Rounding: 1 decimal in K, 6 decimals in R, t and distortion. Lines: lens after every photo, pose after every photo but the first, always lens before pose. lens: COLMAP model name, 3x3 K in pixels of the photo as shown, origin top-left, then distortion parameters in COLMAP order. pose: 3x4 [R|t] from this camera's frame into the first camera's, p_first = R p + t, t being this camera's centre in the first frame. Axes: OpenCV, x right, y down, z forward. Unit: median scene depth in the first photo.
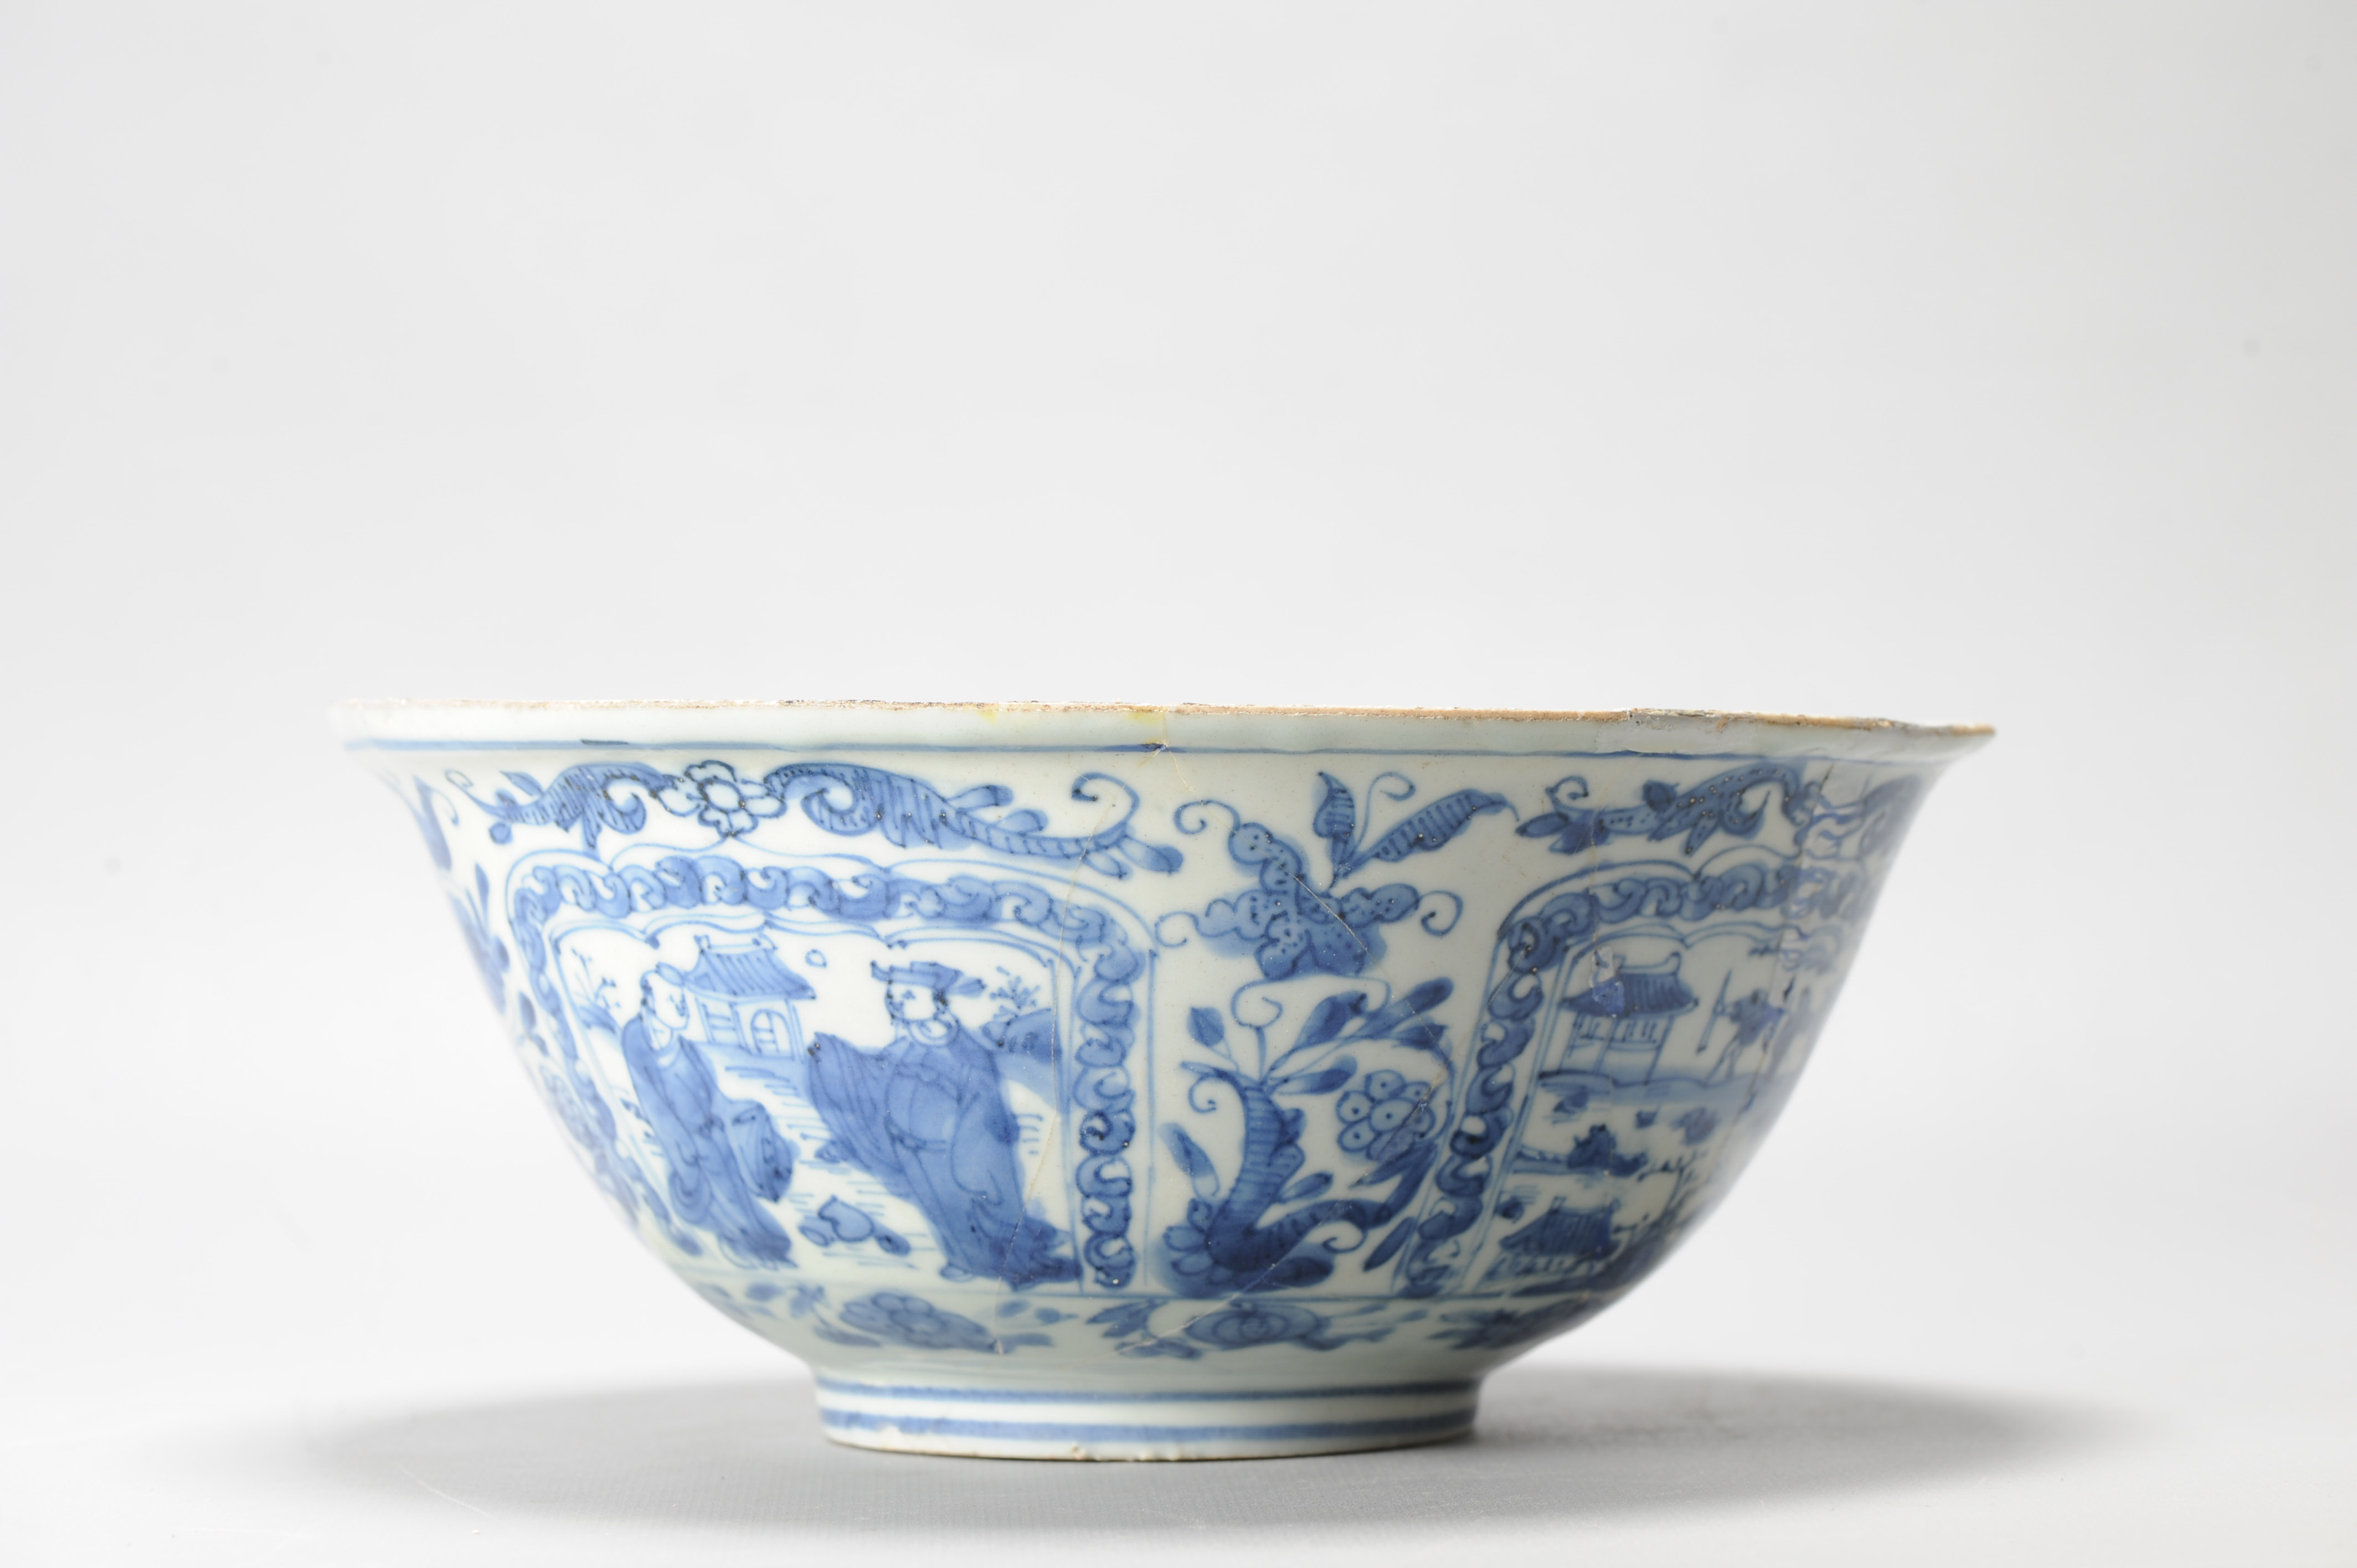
lens RADIAL K [[8122.5, 0, 1178.5], [0, 8122.5, 784.0], [0, 0, 1]] dist [-0.478874, 0.497670]
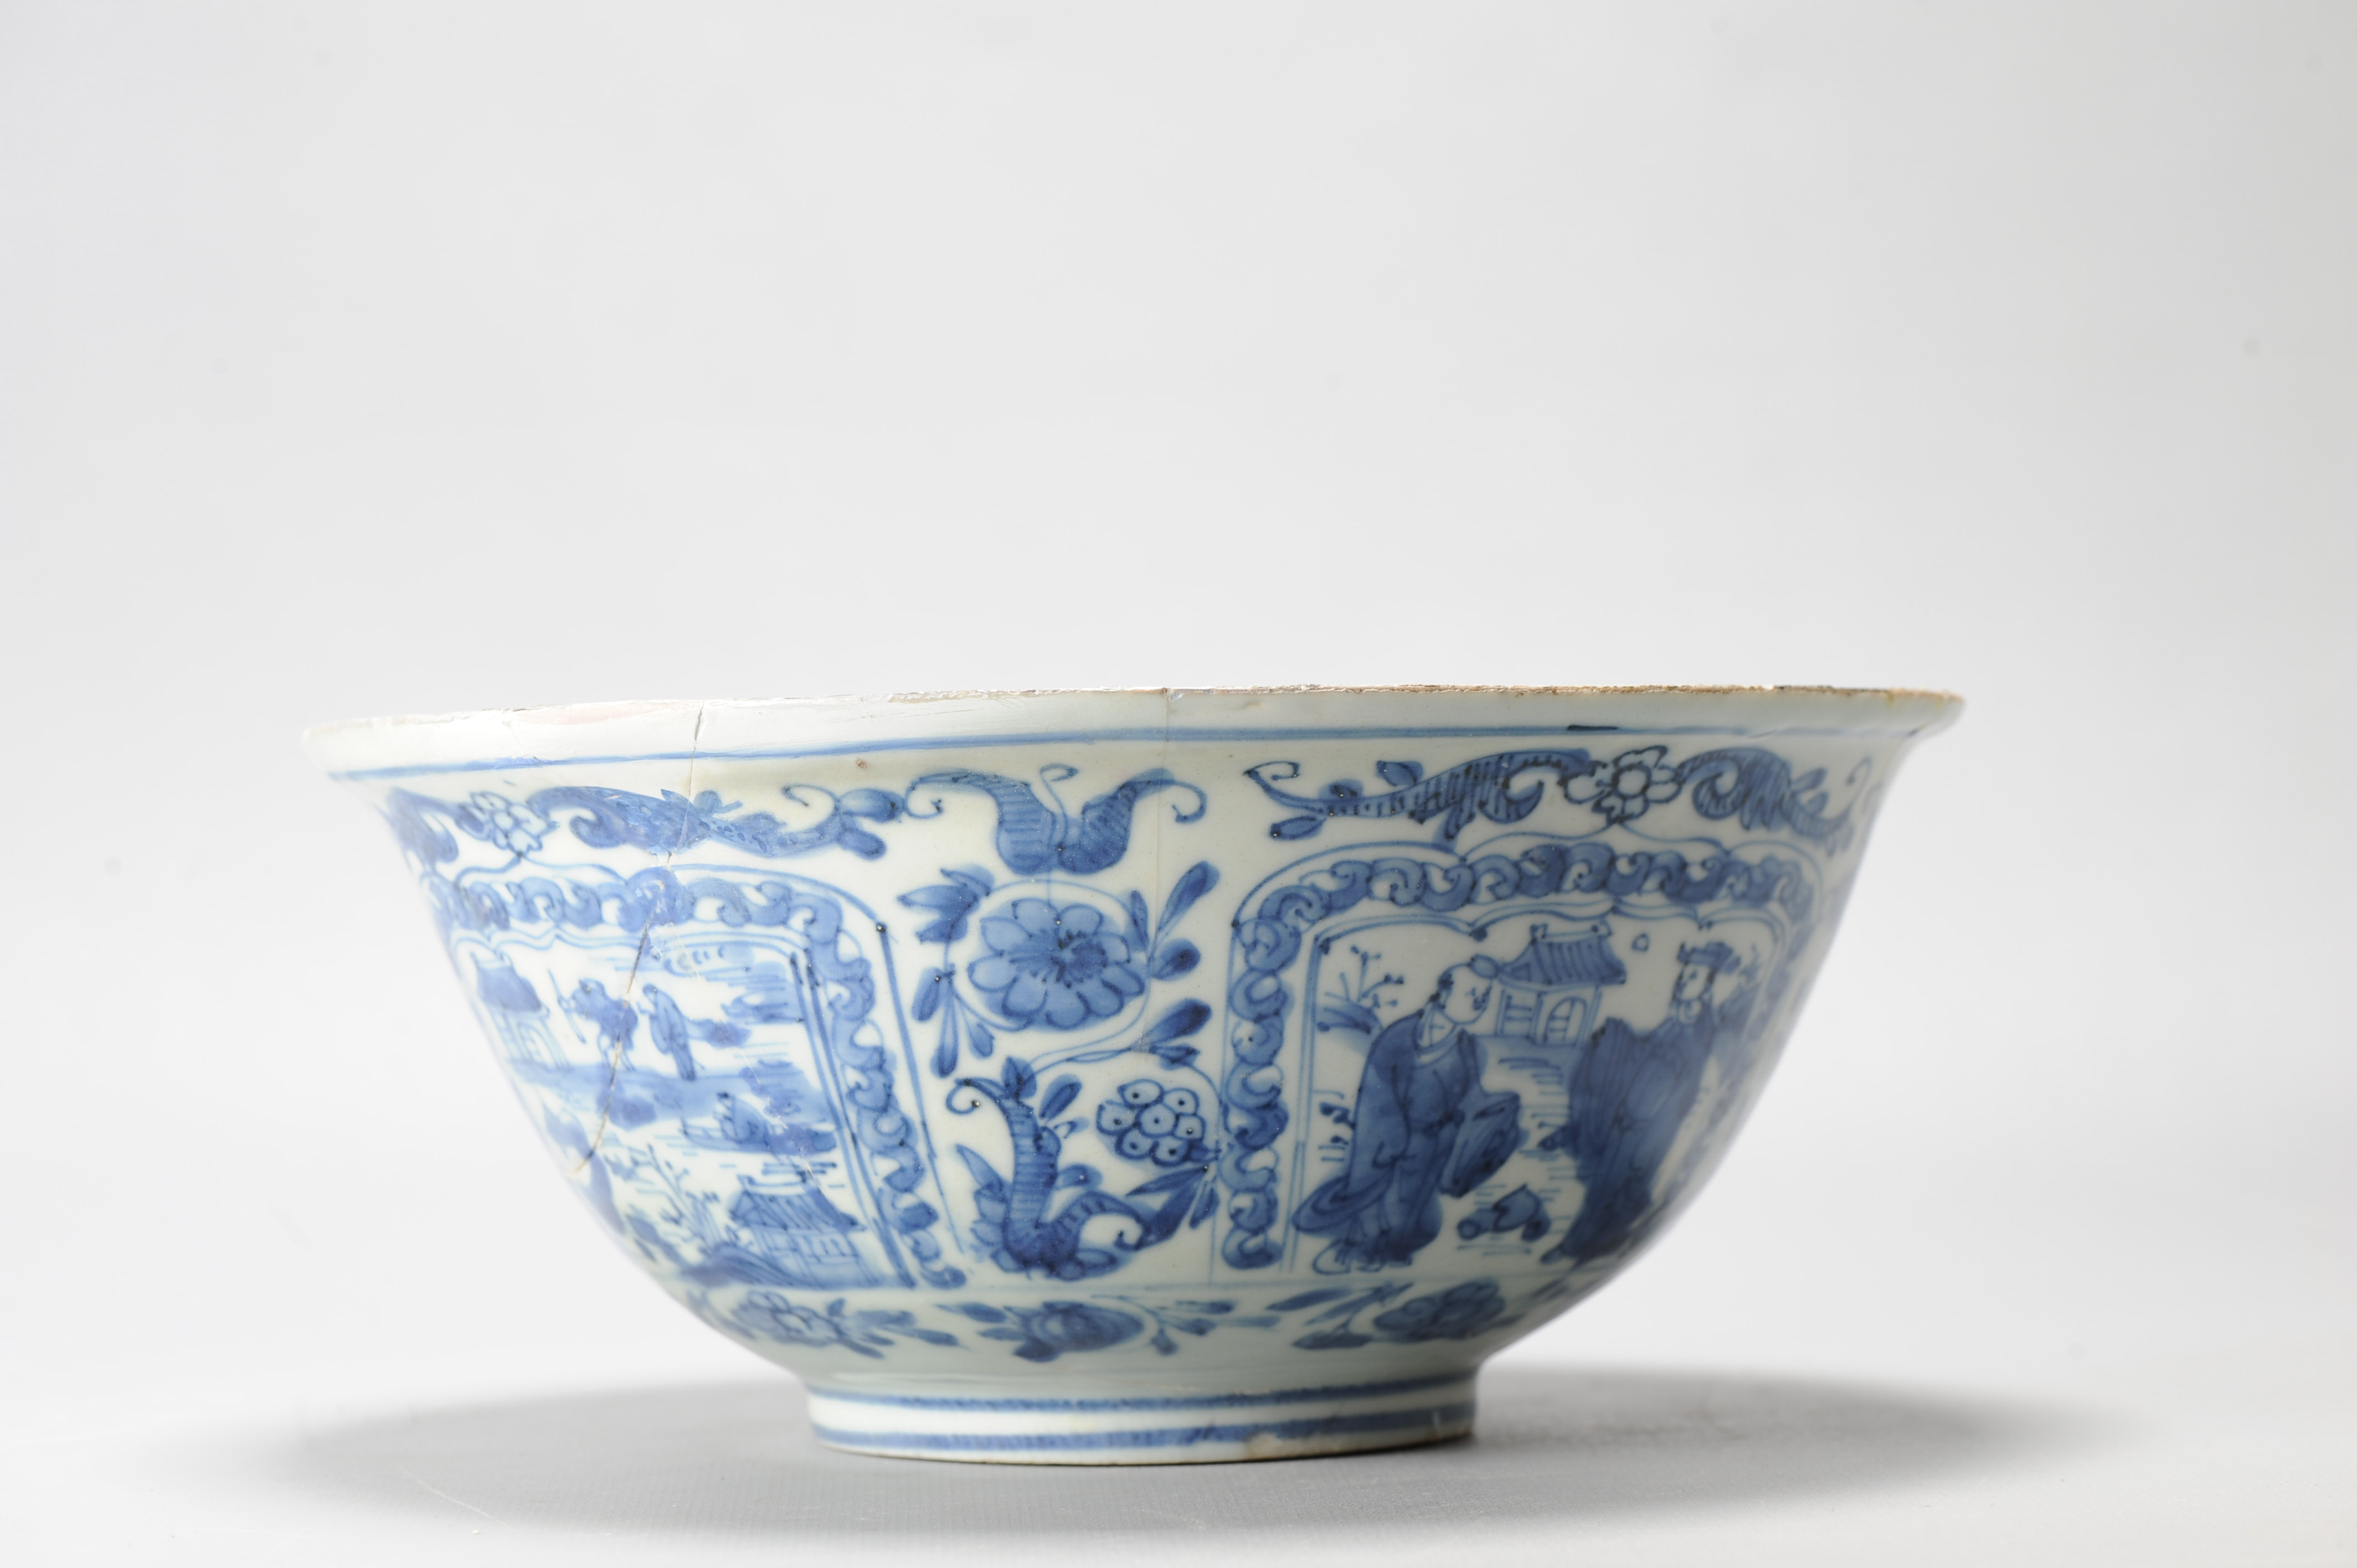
lens RADIAL K [[8122.5, 0, 1178.5], [0, 8122.5, 784.0], [0, 0, 1]] dist [-0.478874, 0.497670]
pose [[0.315477, -0.000533, 0.948933, -1.017698], [0.021959, 0.999736, -0.006739, 0.007210], [-0.948679, 0.022964, 0.315405, 0.730854]]
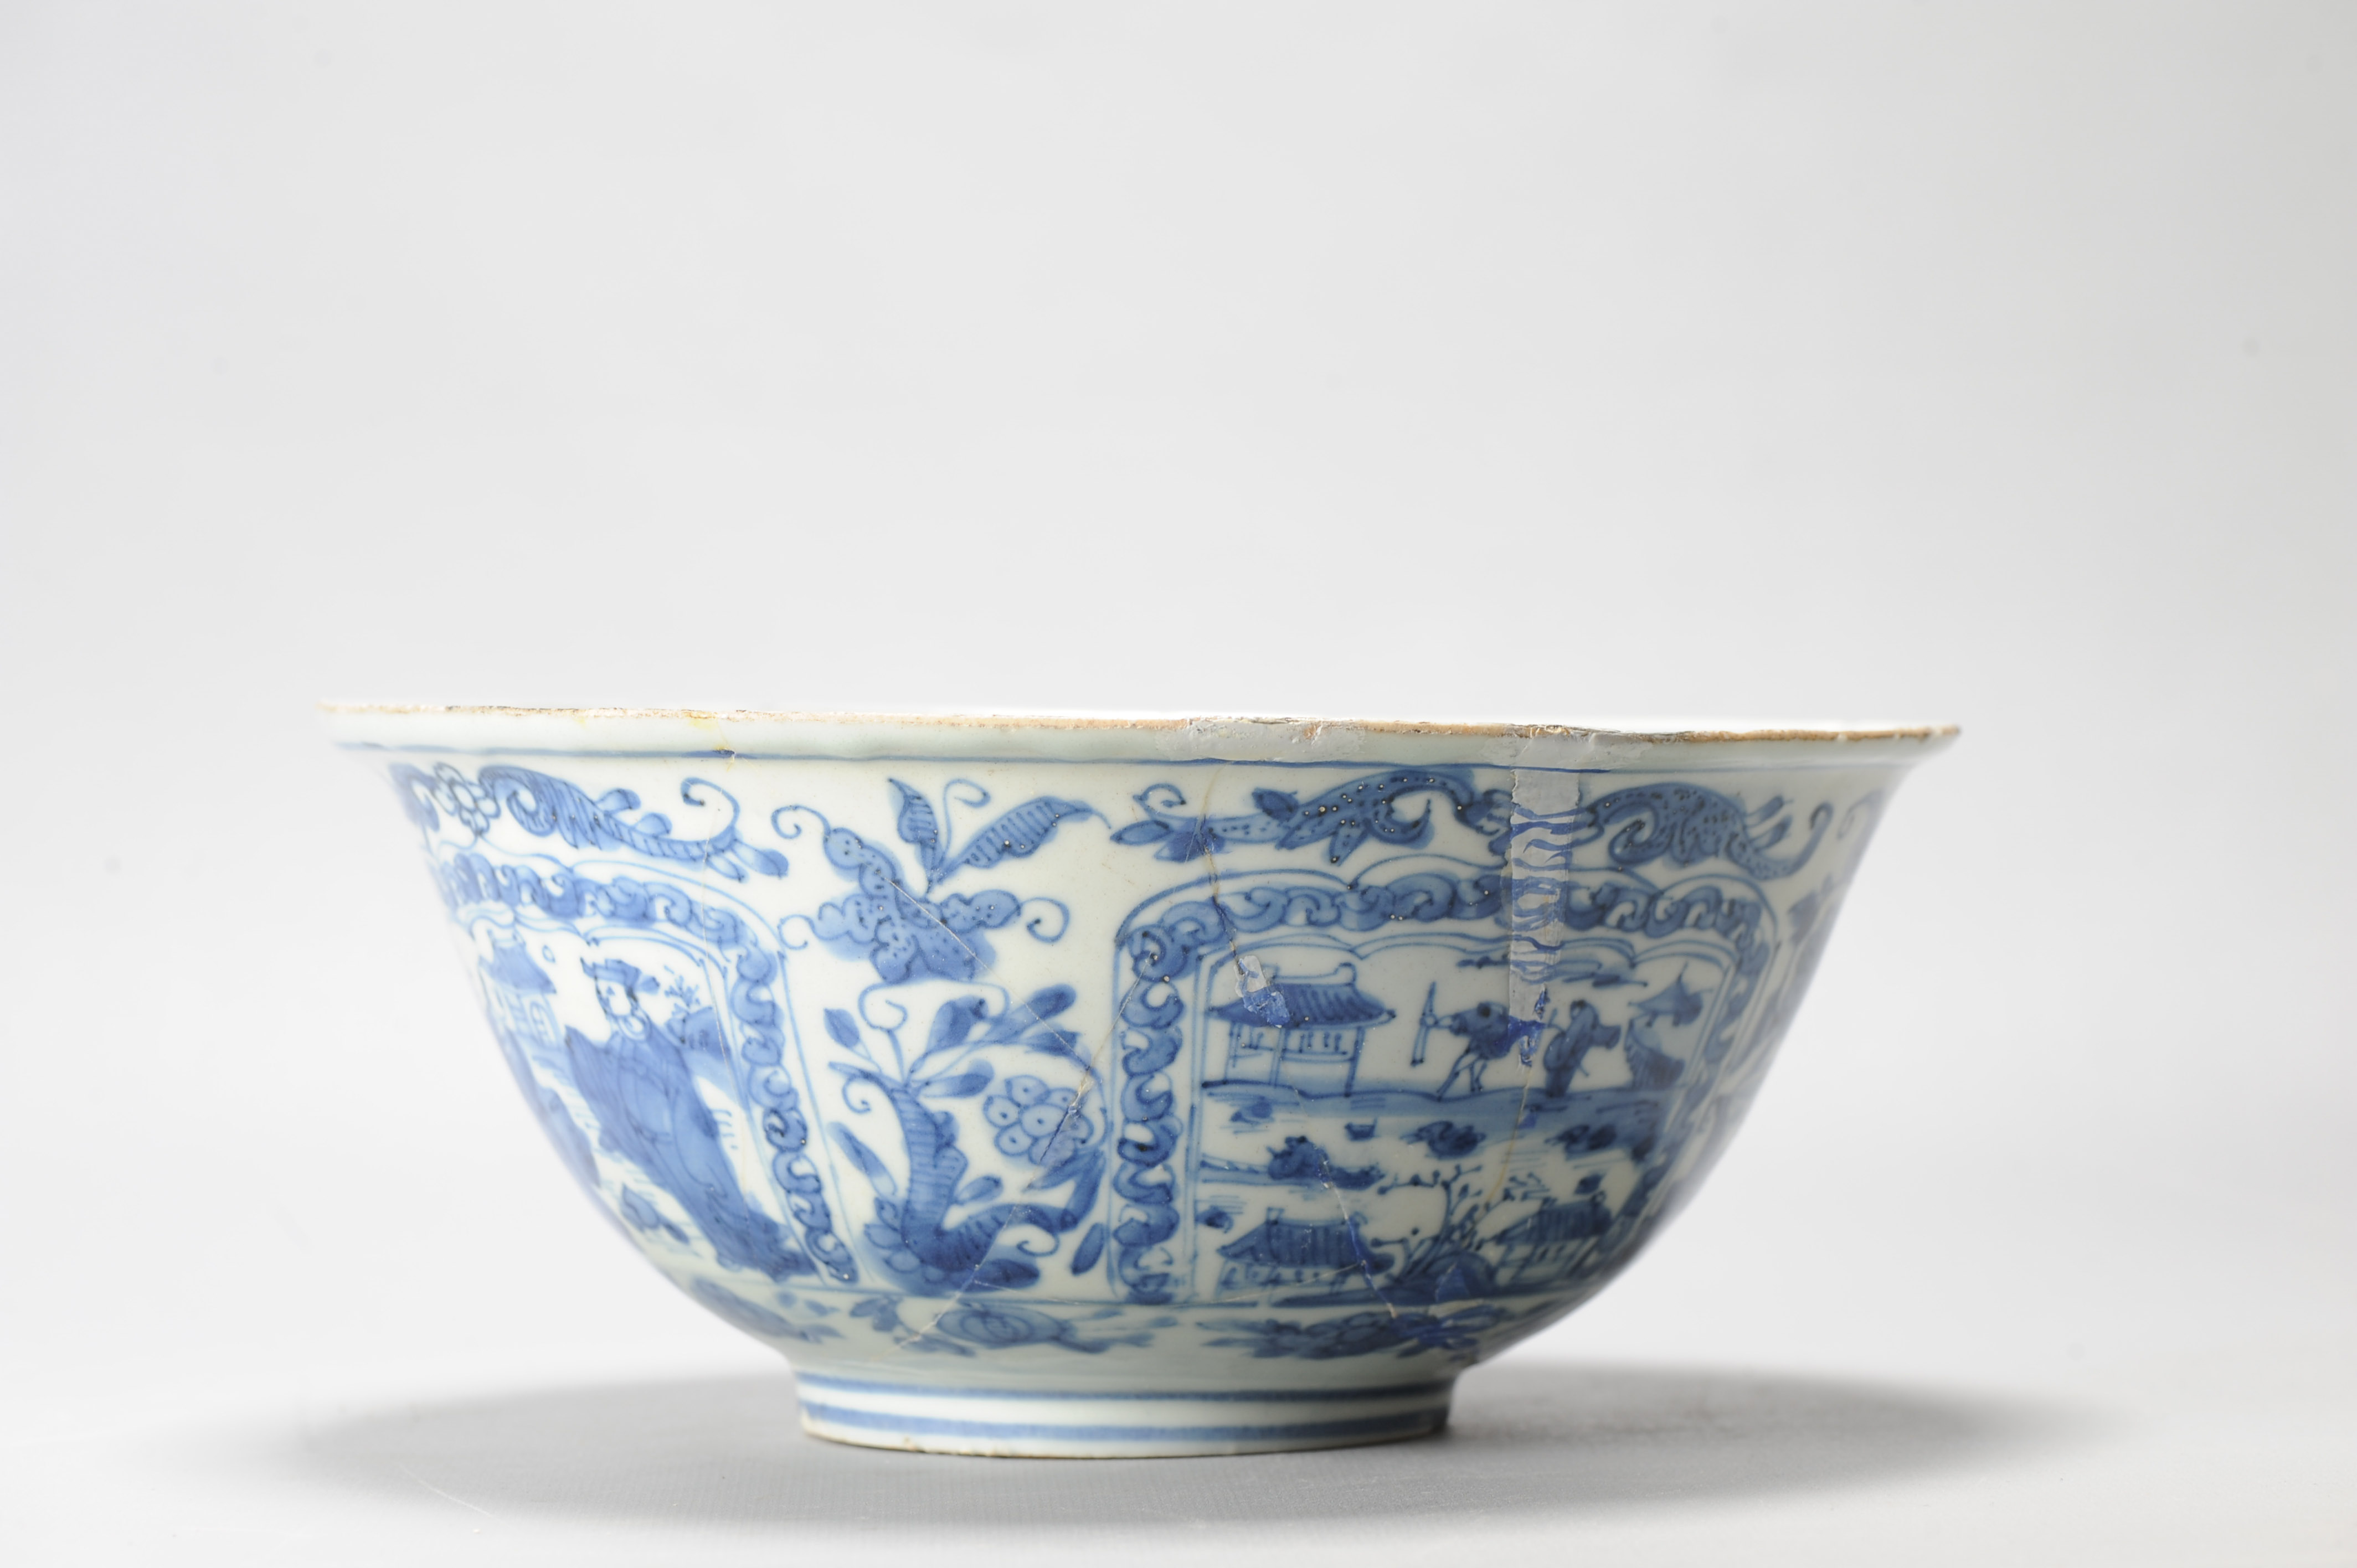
lens RADIAL K [[8122.5, 0, 1178.5], [0, 8122.5, 784.0], [0, 0, 1]] dist [-0.478874, 0.497670]
pose [[0.886329, 0.007501, -0.462995, 0.502350], [-0.003811, 0.999953, 0.008906, -0.009656], [0.463040, -0.006129, 0.886316, 0.120263]]
